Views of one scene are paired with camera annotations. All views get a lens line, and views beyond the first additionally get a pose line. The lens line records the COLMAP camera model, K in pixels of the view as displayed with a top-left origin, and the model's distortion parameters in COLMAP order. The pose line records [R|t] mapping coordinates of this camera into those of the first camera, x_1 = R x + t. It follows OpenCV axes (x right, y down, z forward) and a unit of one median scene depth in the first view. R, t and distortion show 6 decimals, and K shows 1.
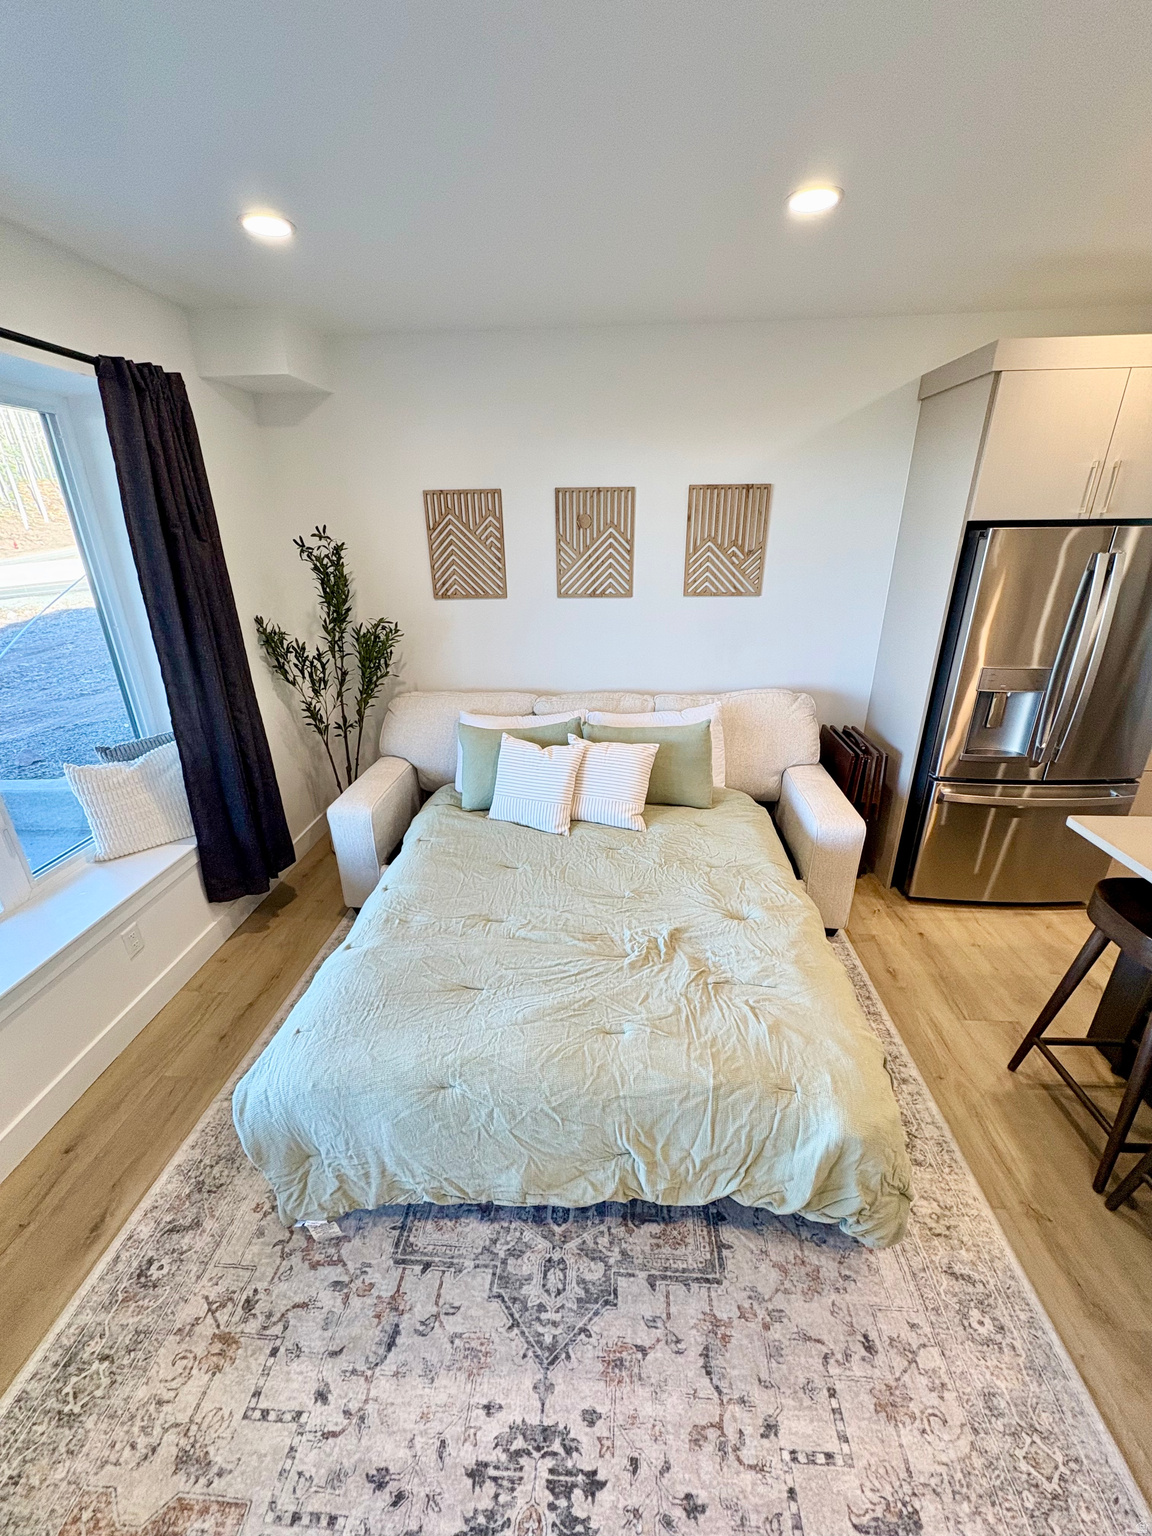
lens RADIAL K [[608.2, 0, 576.6], [0, 608.2, 765.5], [0, 0, 1]] dist [0.000244, 0.000042]
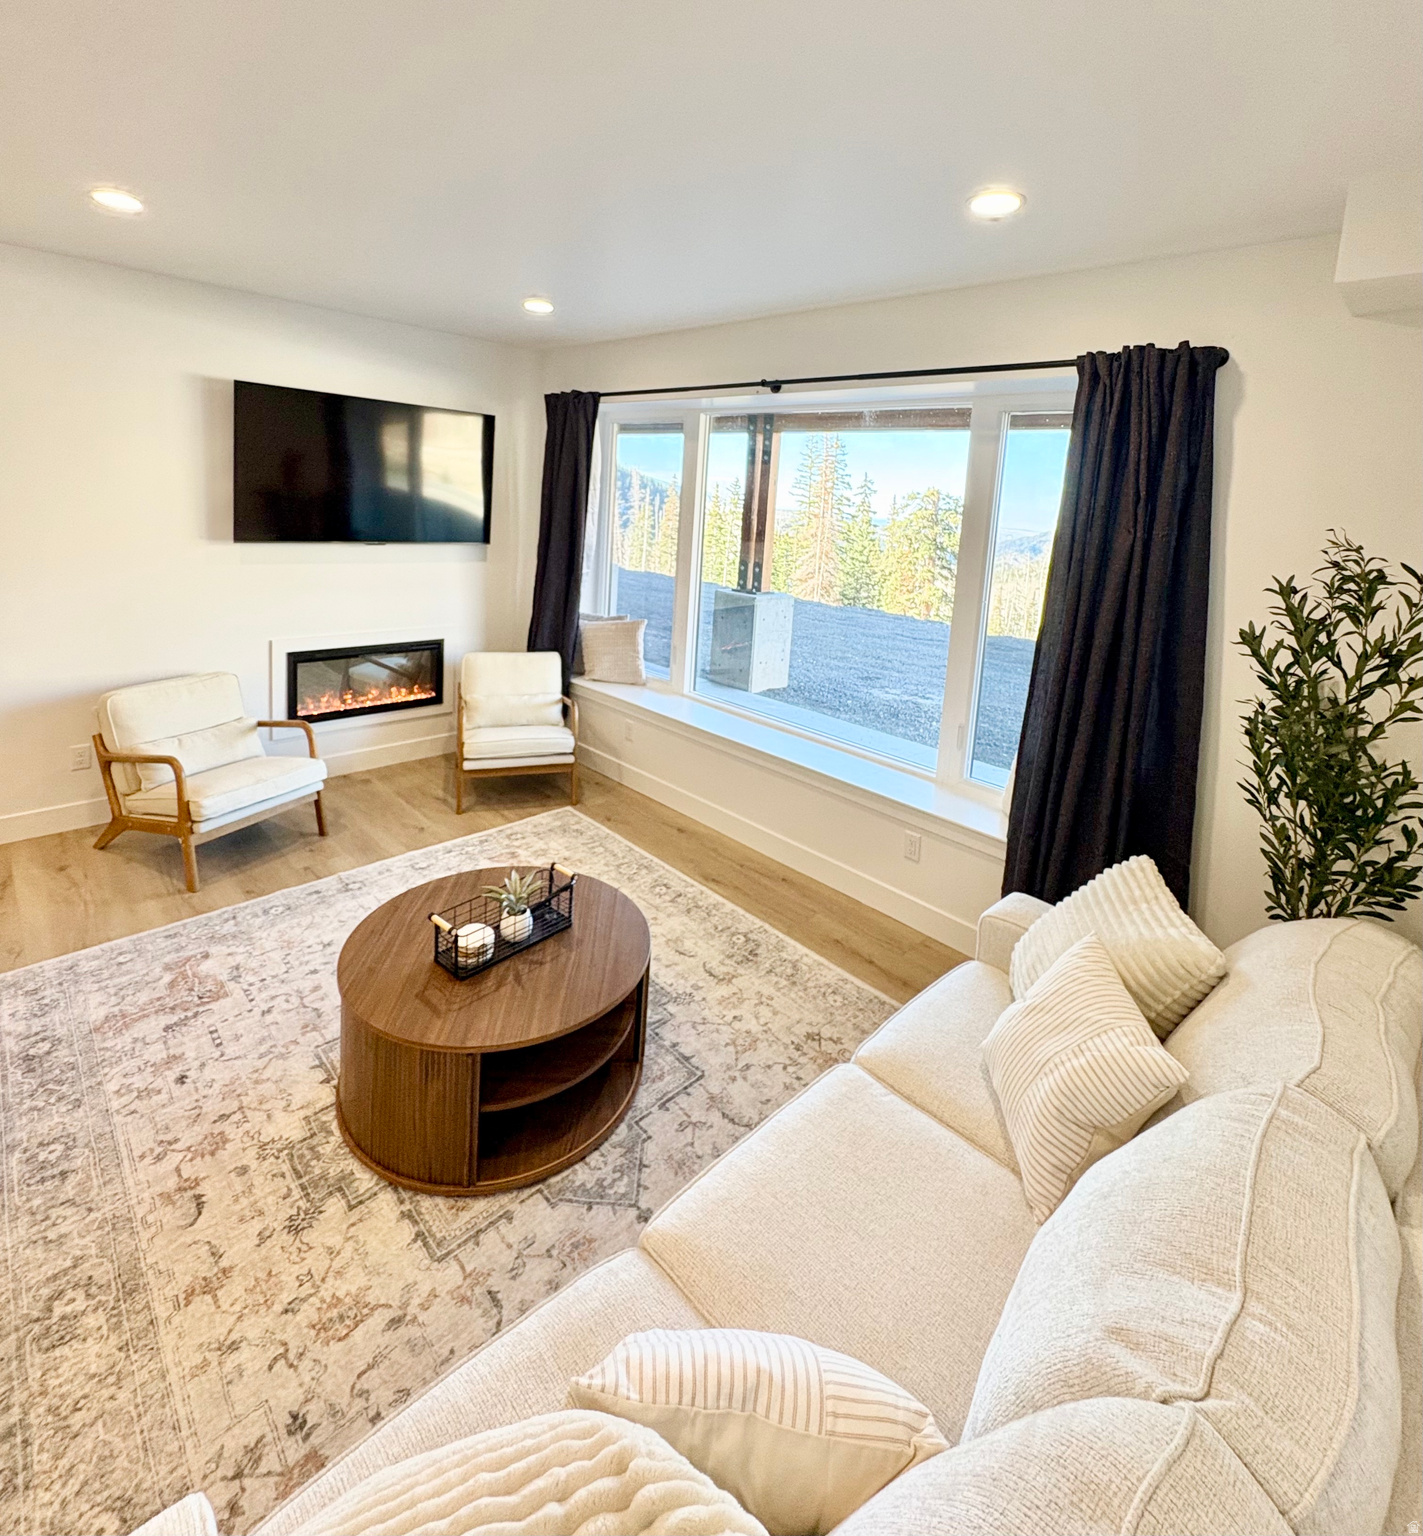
lens RADIAL K [[754.9, 0, 711.4], [0, 754.9, 578.6], [0, 0, 1]] dist [-0.002132, 0.000569]
pose [[-0.660463, 0.053662, -0.748939, 0.590038], [-0.332666, 0.873293, 0.355939, -0.572012], [0.673143, 0.484231, -0.558926, 1.429585]]
